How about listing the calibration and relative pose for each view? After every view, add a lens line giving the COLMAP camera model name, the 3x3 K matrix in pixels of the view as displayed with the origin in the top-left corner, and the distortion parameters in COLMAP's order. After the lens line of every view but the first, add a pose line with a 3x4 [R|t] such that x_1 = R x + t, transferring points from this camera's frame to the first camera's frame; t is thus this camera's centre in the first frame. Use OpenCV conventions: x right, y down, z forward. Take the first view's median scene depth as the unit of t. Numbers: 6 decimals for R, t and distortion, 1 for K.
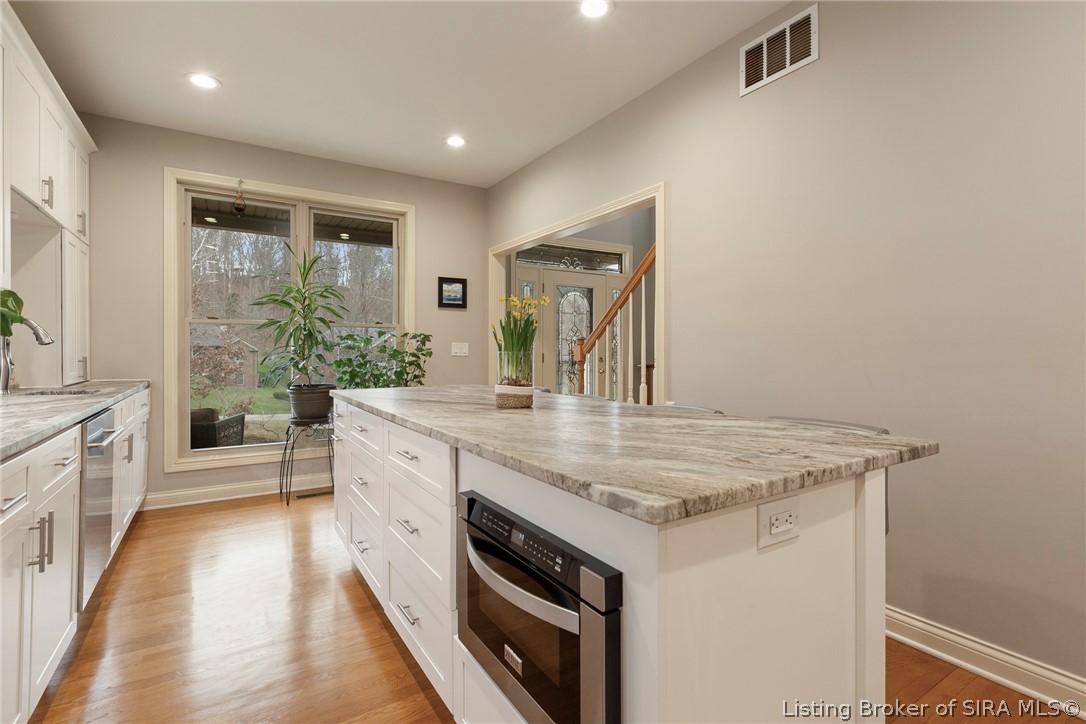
lens RADIAL K [[504.7, 0, 543.0], [0, 504.7, 355.1], [0, 0, 1]] dist [0.000579, 0.000196]
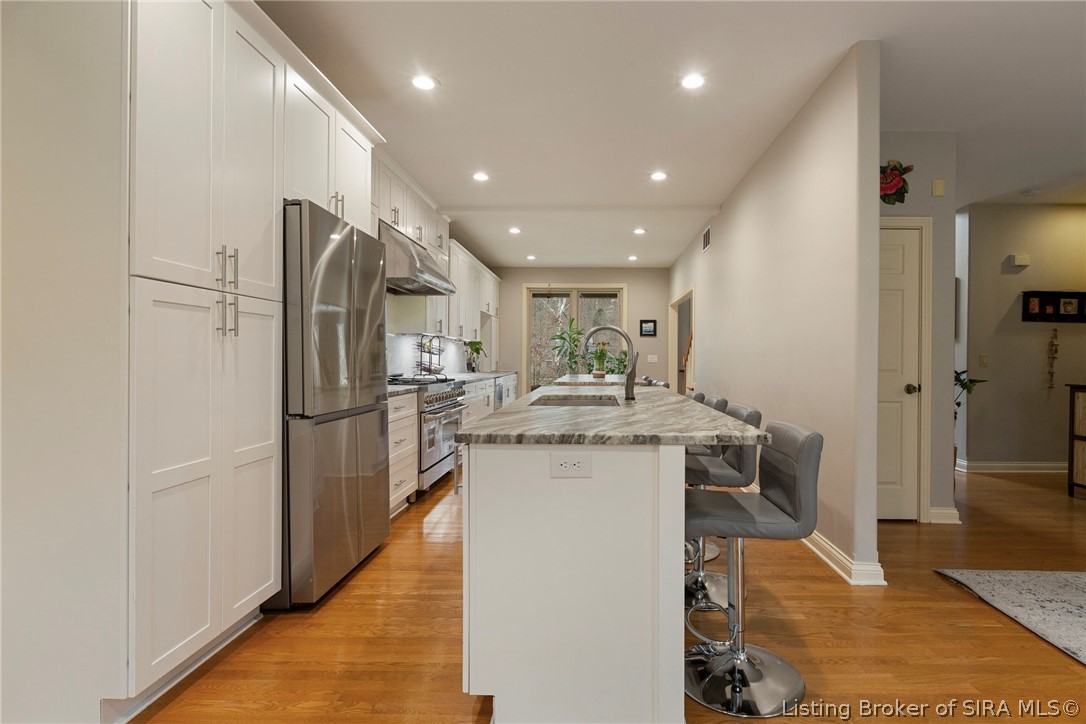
lens RADIAL K [[539.0, 0, 591.5], [0, 539.0, 360.6], [0, 0, 1]] dist [0.000554, 0.000368]
pose [[0.840492, 0.008068, -0.541764, 0.718728], [-0.009473, 0.999955, 0.000194, -0.003546], [0.541741, 0.004969, 0.840531, -0.765203]]
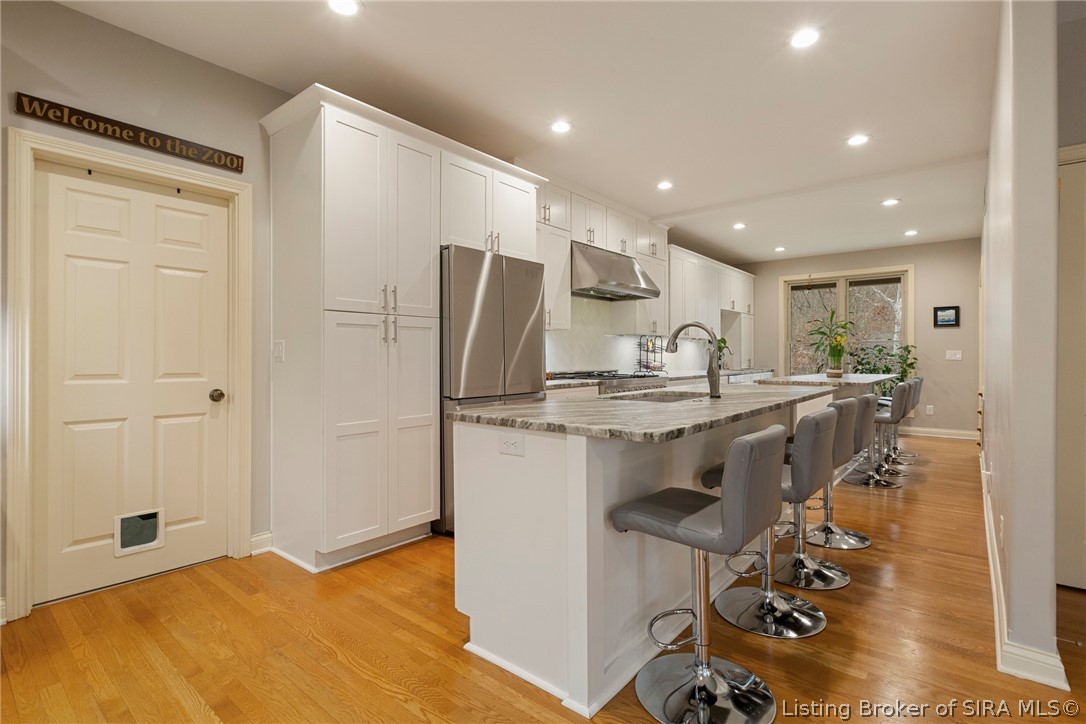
lens RADIAL K [[521.6, 0, 540.2], [0, 521.6, 356.9], [0, 0, 1]] dist [-0.000034, -0.000310]
pose [[0.309226, 0.002644, -0.950985, 0.904144], [-0.004046, 0.999991, 0.001465, -0.004632], [0.950980, 0.003394, 0.309234, -0.591182]]
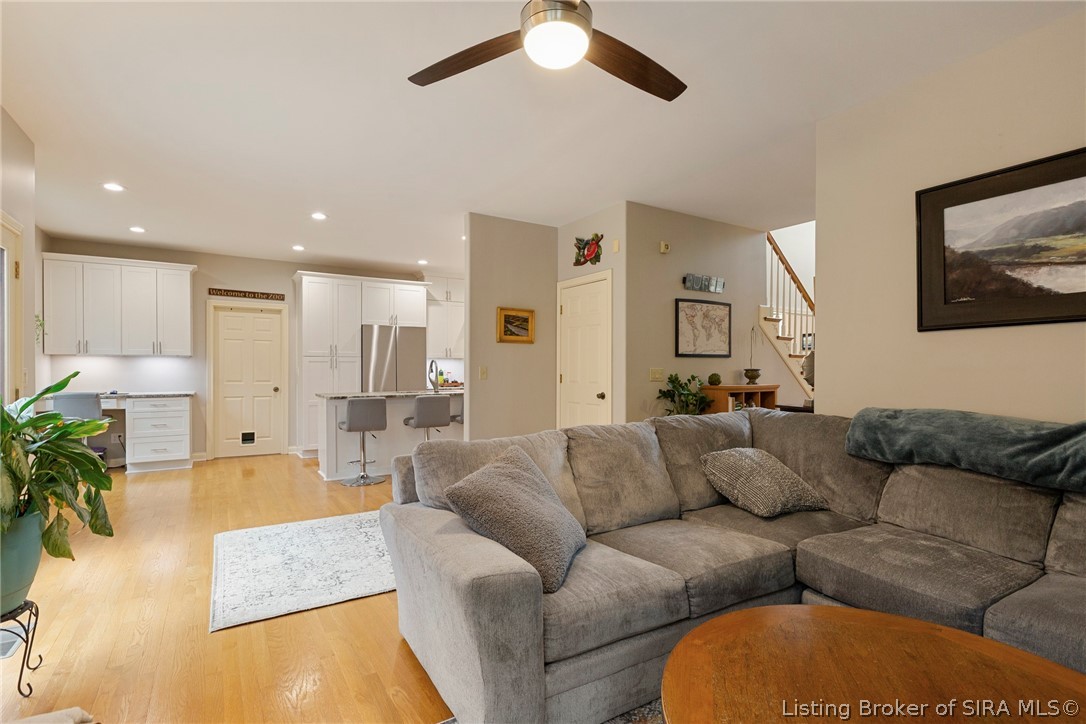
lens RADIAL K [[520.9, 0, 543.2], [0, 520.9, 371.2], [0, 0, 1]] dist [0.000270, 0.000028]
pose [[-0.010261, 0.005675, -0.999931, 1.738126], [-0.003703, 0.999977, 0.005713, -0.022232], [0.999940, 0.003761, -0.010240, 0.041945]]
